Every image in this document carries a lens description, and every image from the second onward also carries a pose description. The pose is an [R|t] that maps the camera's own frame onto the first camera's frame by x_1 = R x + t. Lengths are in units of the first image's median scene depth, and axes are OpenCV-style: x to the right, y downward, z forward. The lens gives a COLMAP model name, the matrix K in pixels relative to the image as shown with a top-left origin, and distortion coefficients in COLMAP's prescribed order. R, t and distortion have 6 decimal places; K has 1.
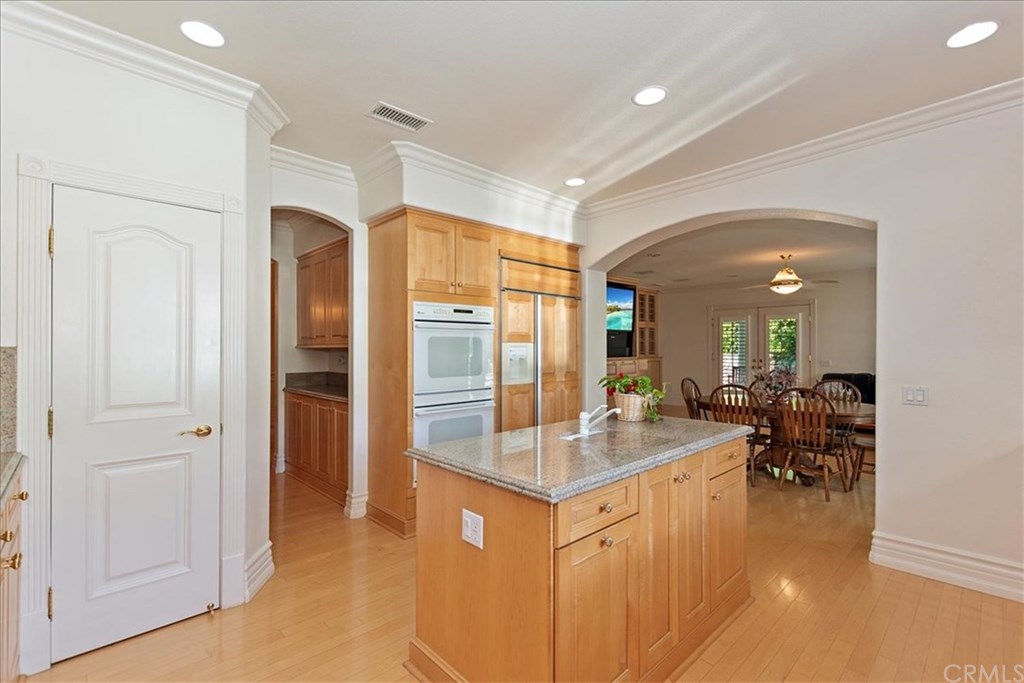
lens RADIAL K [[449.7, 0, 512.1], [0, 449.7, 345.2], [0, 0, 1]] dist [0.001397, -0.000717]
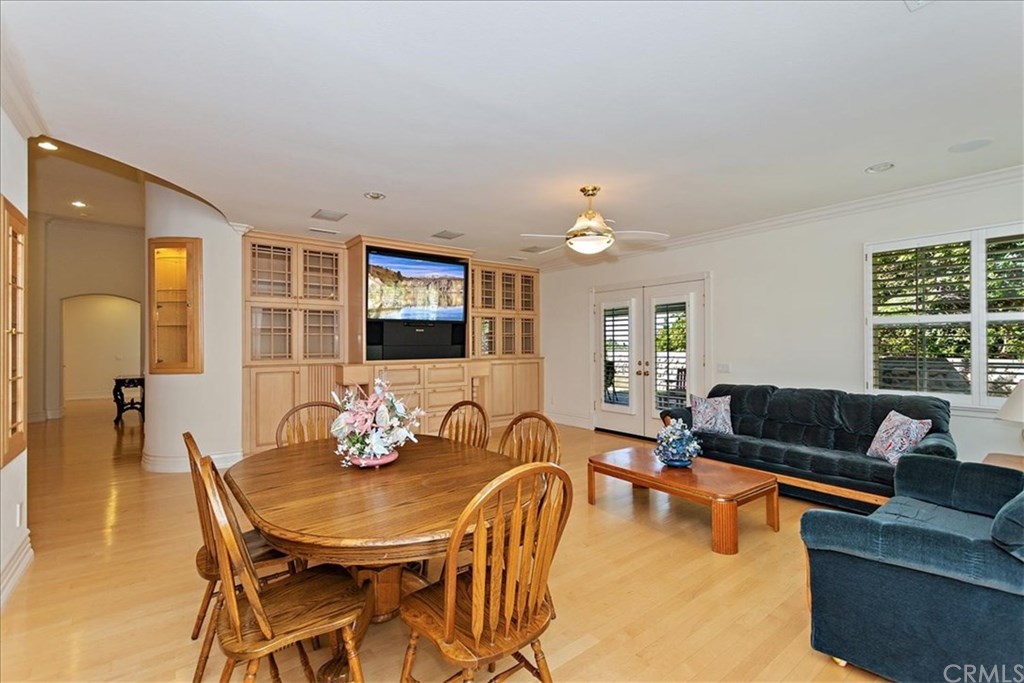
lens RADIAL K [[449.7, 0, 504.4], [0, 449.7, 341.1], [0, 0, 1]] dist [0.001397, -0.000717]
pose [[0.994463, -0.003604, -0.105029, 0.556651], [0.003224, 0.999988, -0.003796, 0.003537], [0.105041, 0.003436, 0.994462, 0.402785]]
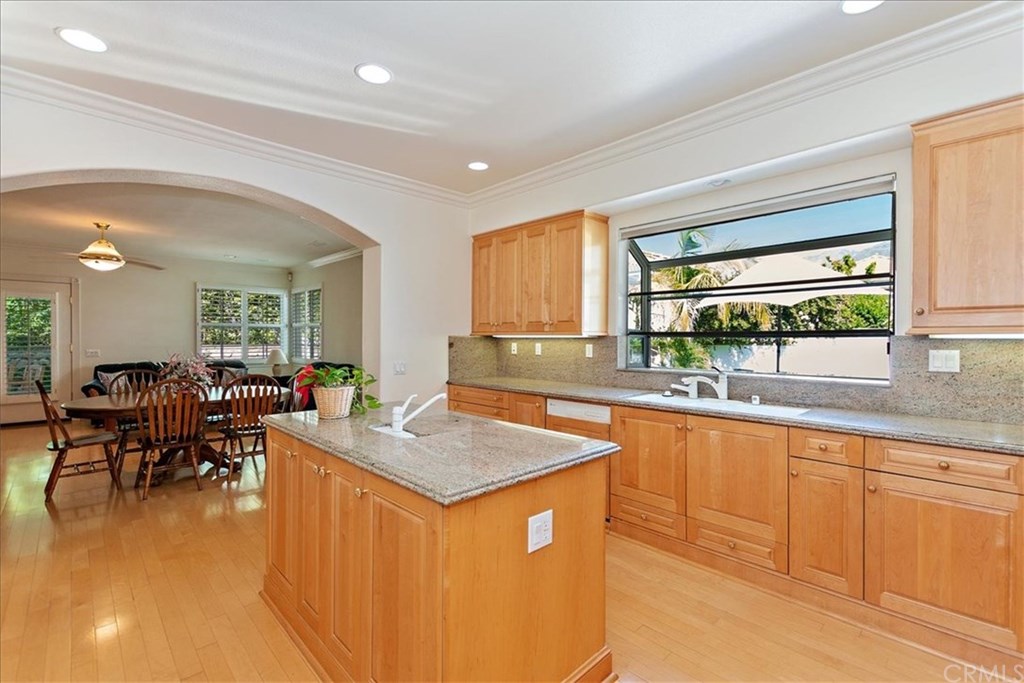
lens RADIAL K [[449.7, 0, 513.7], [0, 449.7, 339.7], [0, 0, 1]] dist [0.001397, -0.000717]
pose [[-0.018089, -0.004865, 0.999825, -0.236535], [-0.007872, 0.999958, 0.004723, 0.002905], [-0.999805, -0.007785, -0.018126, 0.253111]]
